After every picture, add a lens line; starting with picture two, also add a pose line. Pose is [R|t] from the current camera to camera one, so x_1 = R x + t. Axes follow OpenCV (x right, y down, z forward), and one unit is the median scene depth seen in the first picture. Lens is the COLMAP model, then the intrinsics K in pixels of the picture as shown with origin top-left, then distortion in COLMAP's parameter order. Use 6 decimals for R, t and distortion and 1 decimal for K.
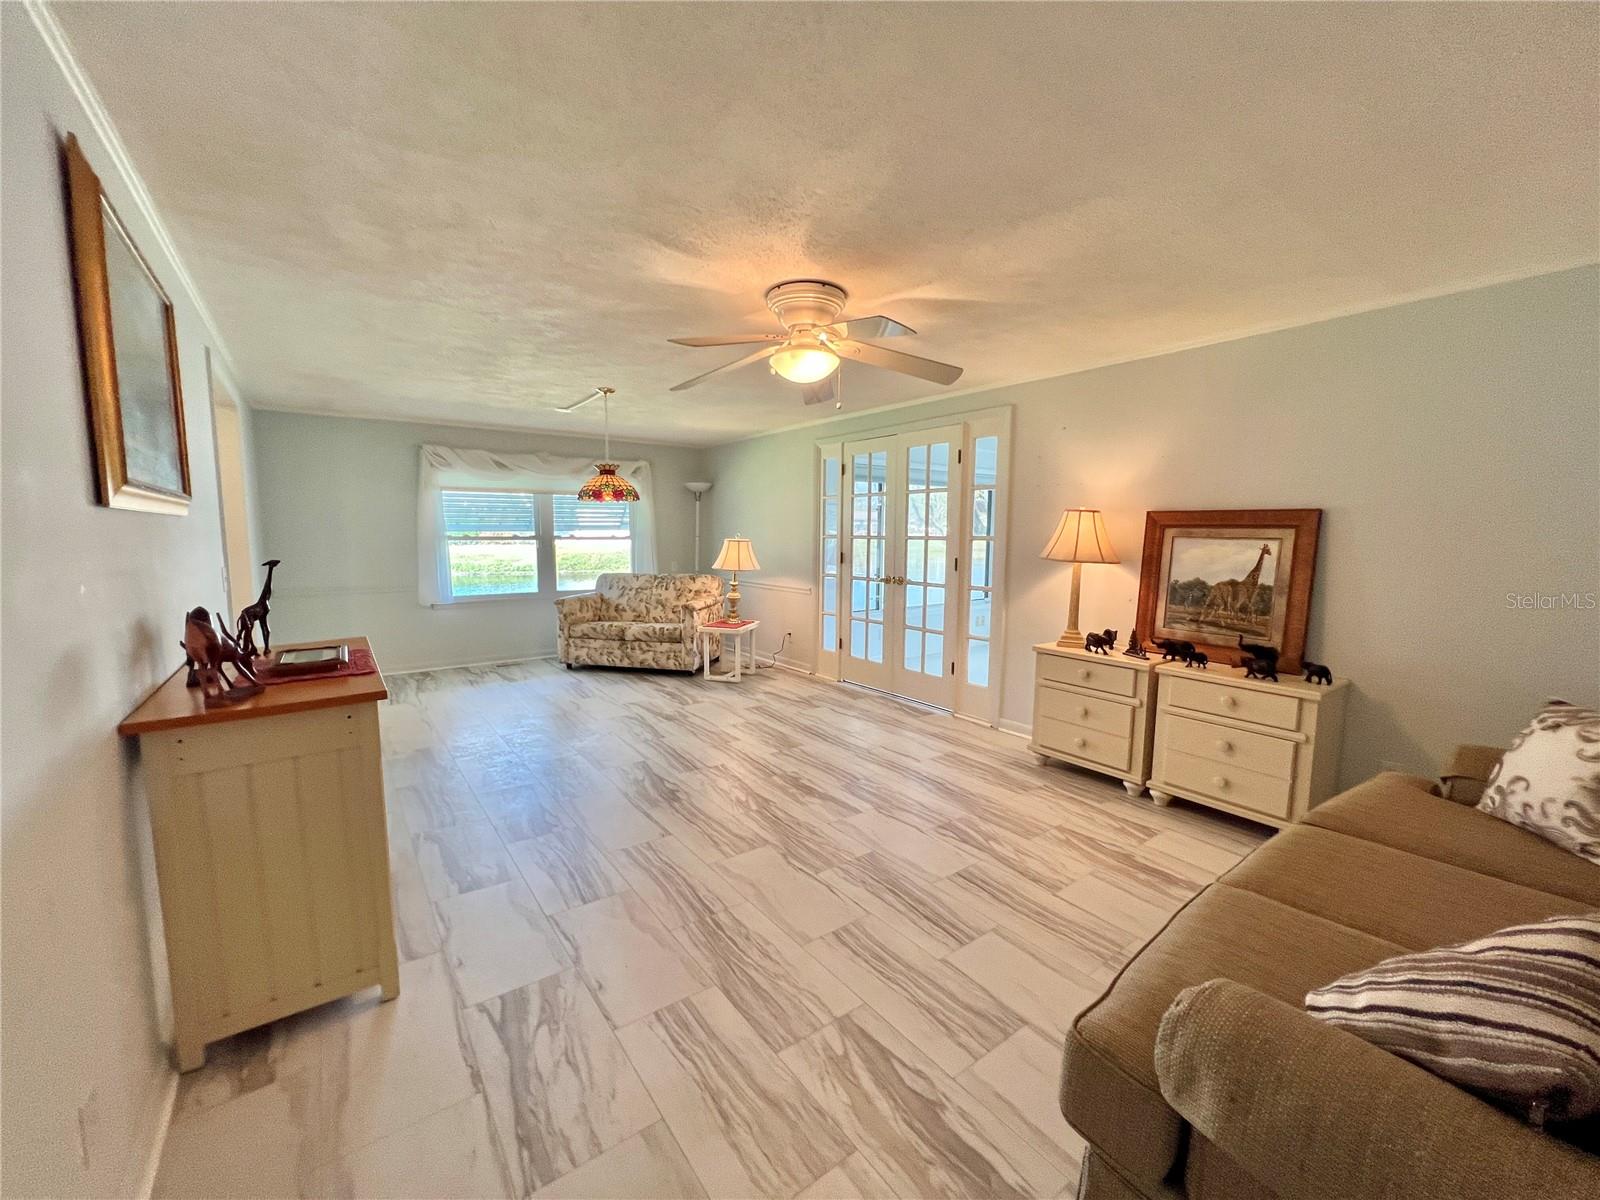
lens RADIAL K [[641.7, 0, 796.1], [0, 641.7, 599.7], [0, 0, 1]] dist [-0.004561, 0.001181]
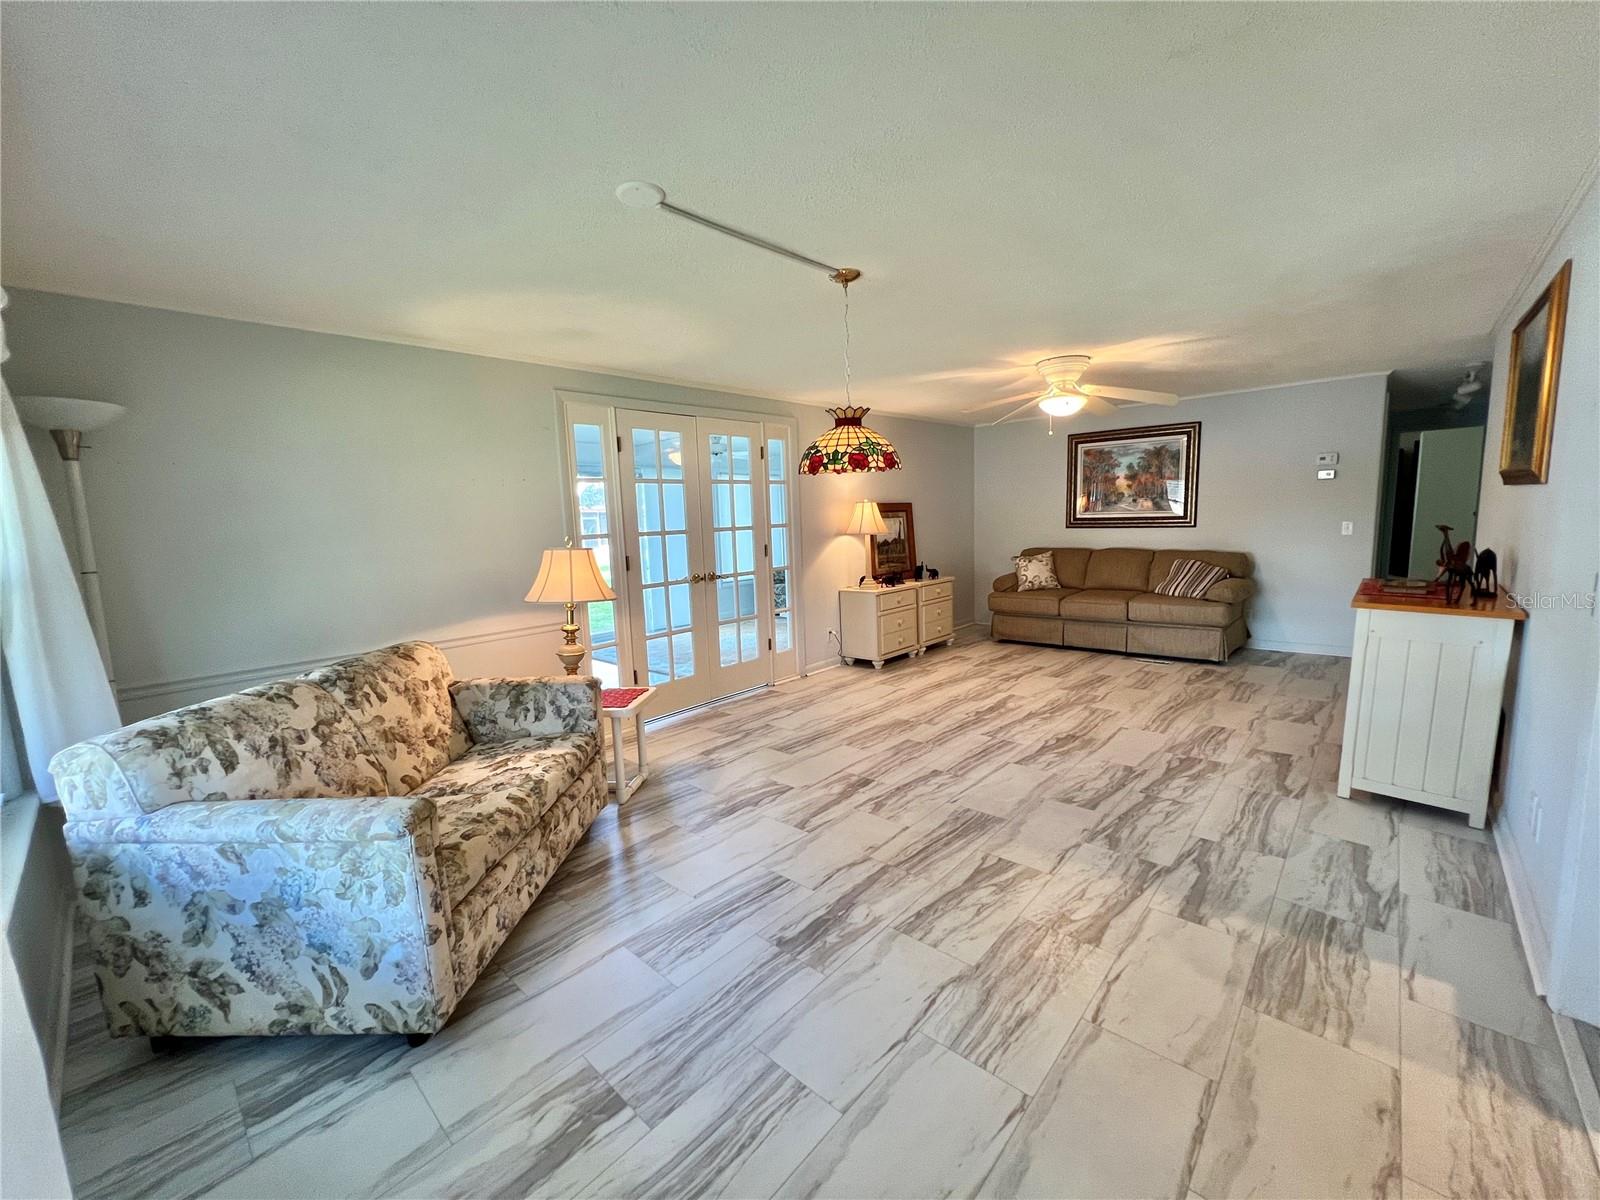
lens RADIAL K [[641.7, 0, 796.5], [0, 641.7, 600.1], [0, 0, 1]] dist [-0.004561, 0.001181]
pose [[-0.185105, -0.127411, 0.974424, -0.980745], [0.143340, 0.977455, 0.155036, -0.156385], [-0.972209, 0.168372, -0.162669, 1.320804]]
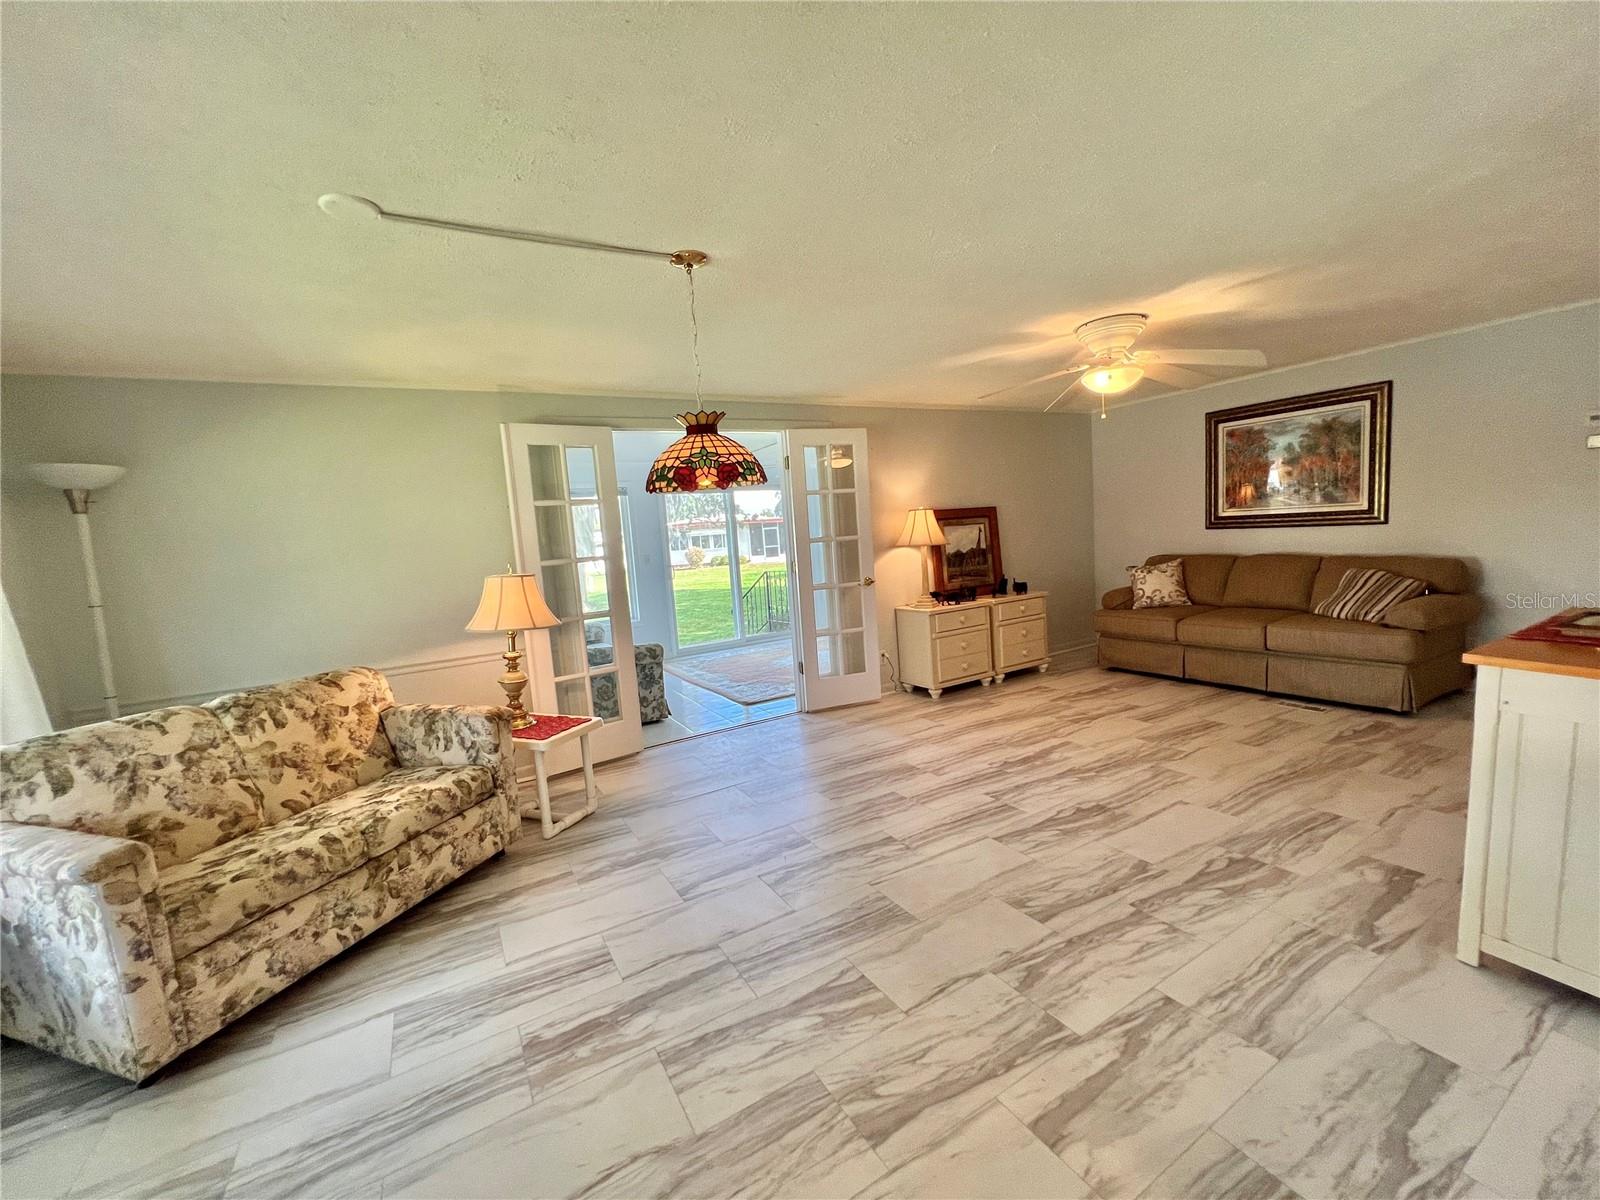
lens RADIAL K [[641.7, 0, 797.0], [0, 641.7, 600.0], [0, 0, 1]] dist [-0.004561, 0.001181]
pose [[0.114223, -0.119979, 0.986184, -0.889493], [0.180010, 0.978748, 0.098225, -0.119728], [-0.977010, 0.166304, 0.133393, 1.003185]]
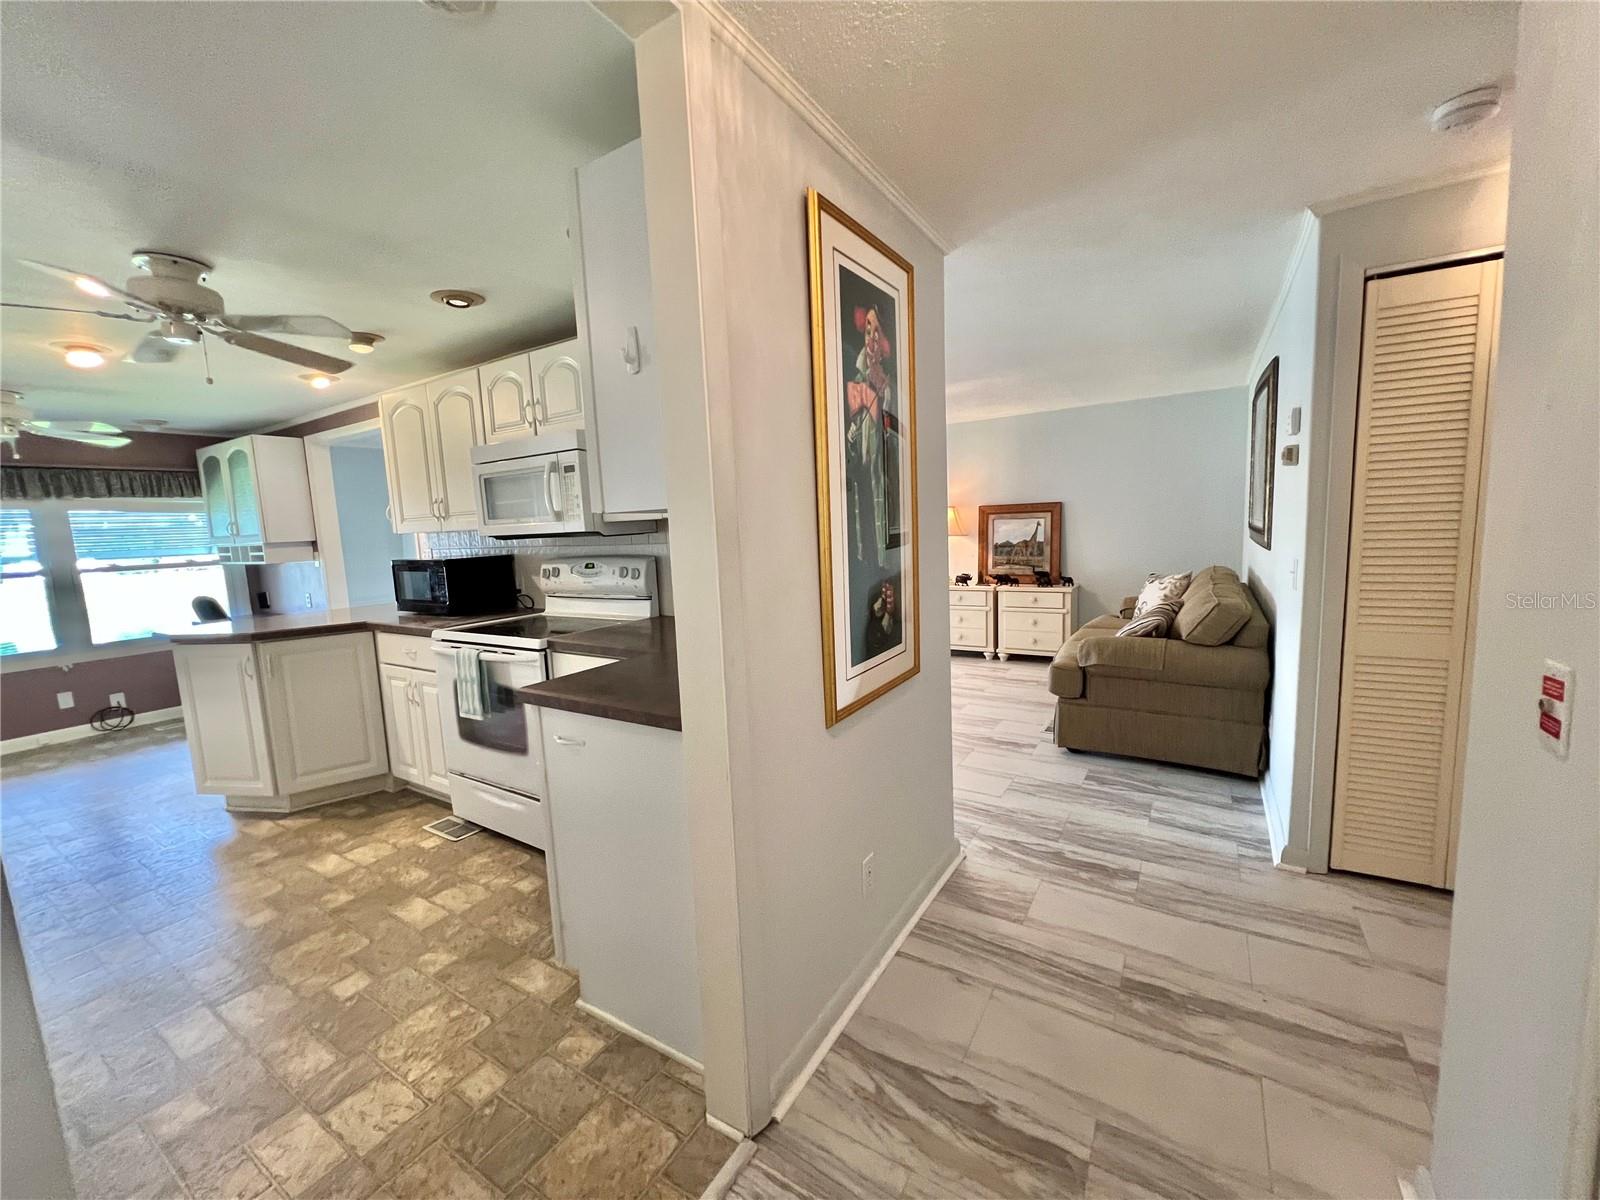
lens RADIAL K [[641.7, 0, 794.4], [0, 641.7, 595.5], [0, 0, 1]] dist [-0.004561, 0.001181]
pose [[0.932511, -0.086189, 0.350707, -0.516832], [0.086891, 0.996123, 0.013767, 0.038674], [-0.350534, 0.017636, 0.936384, -0.440420]]
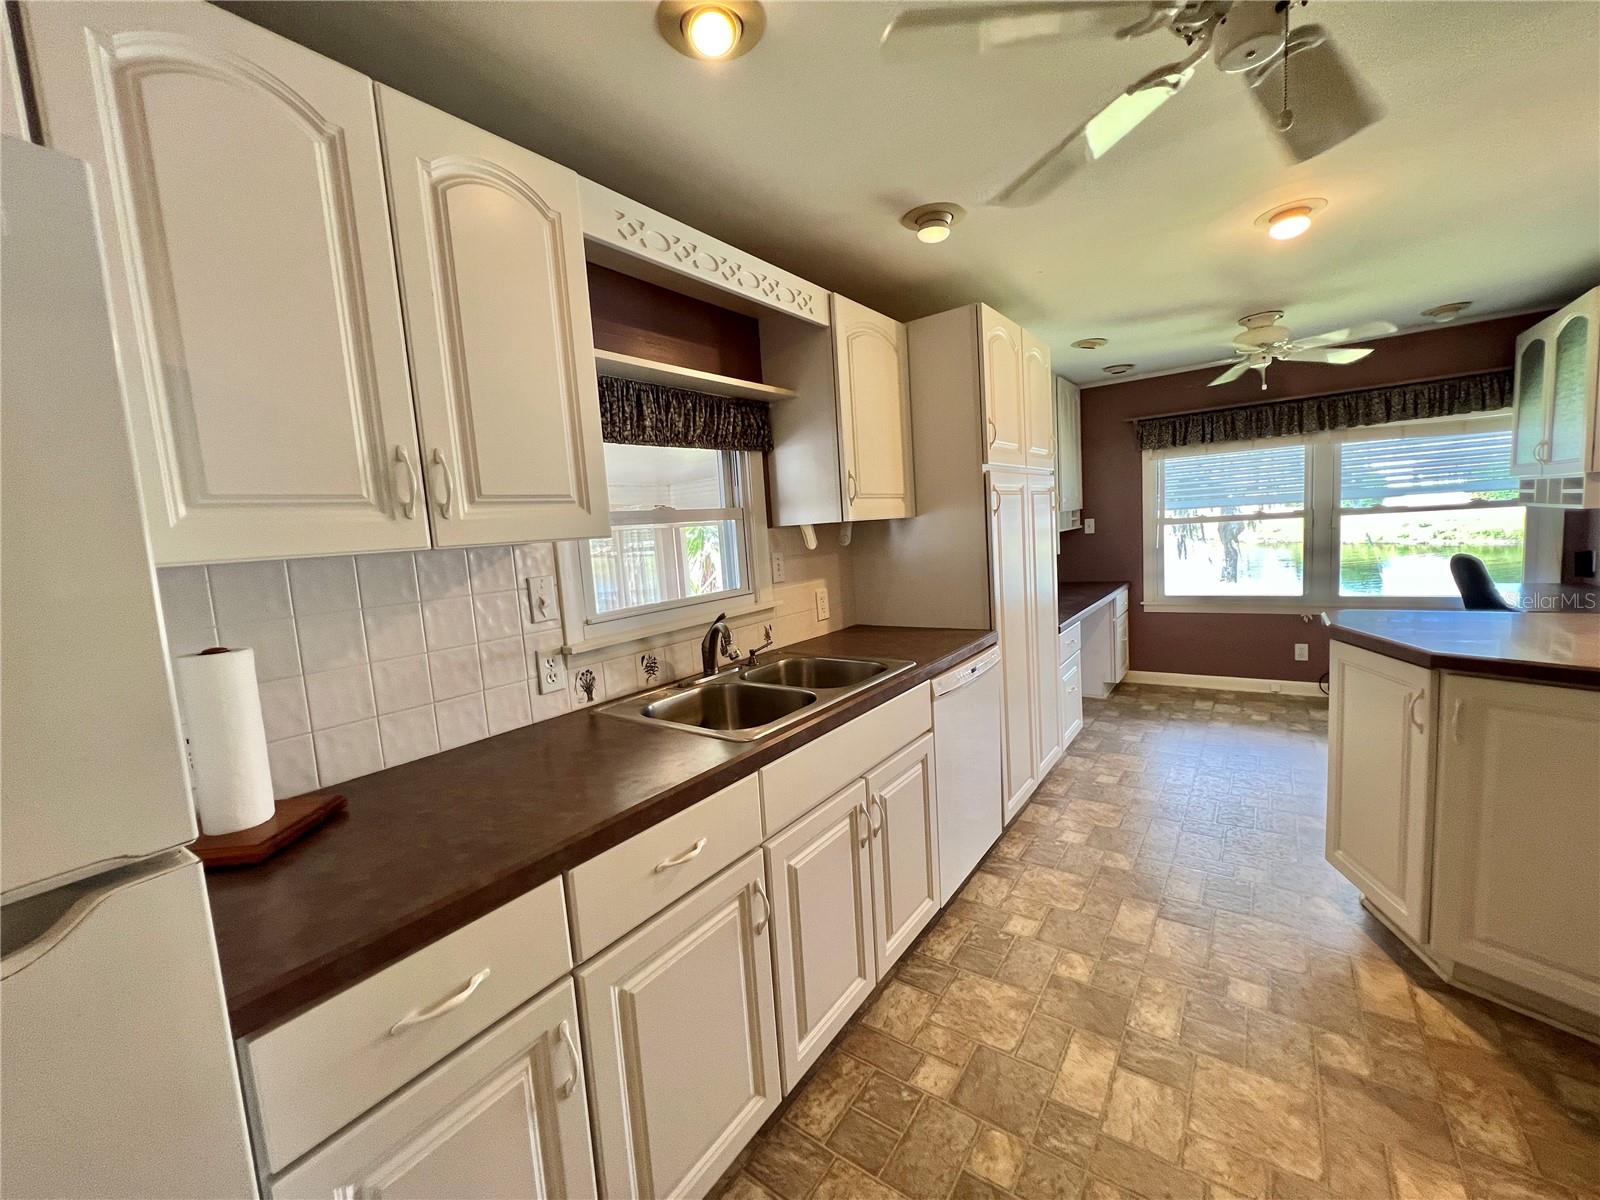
lens RADIAL K [[642.8, 0, 797.8], [0, 642.8, 598.1], [0, 0, 1]] dist [-0.005371, 0.001637]
pose [[0.293430, 0.080574, -0.952579, -0.585576], [-0.034510, 0.996685, 0.073674, -0.012929], [0.955357, 0.011255, 0.295238, -0.014681]]
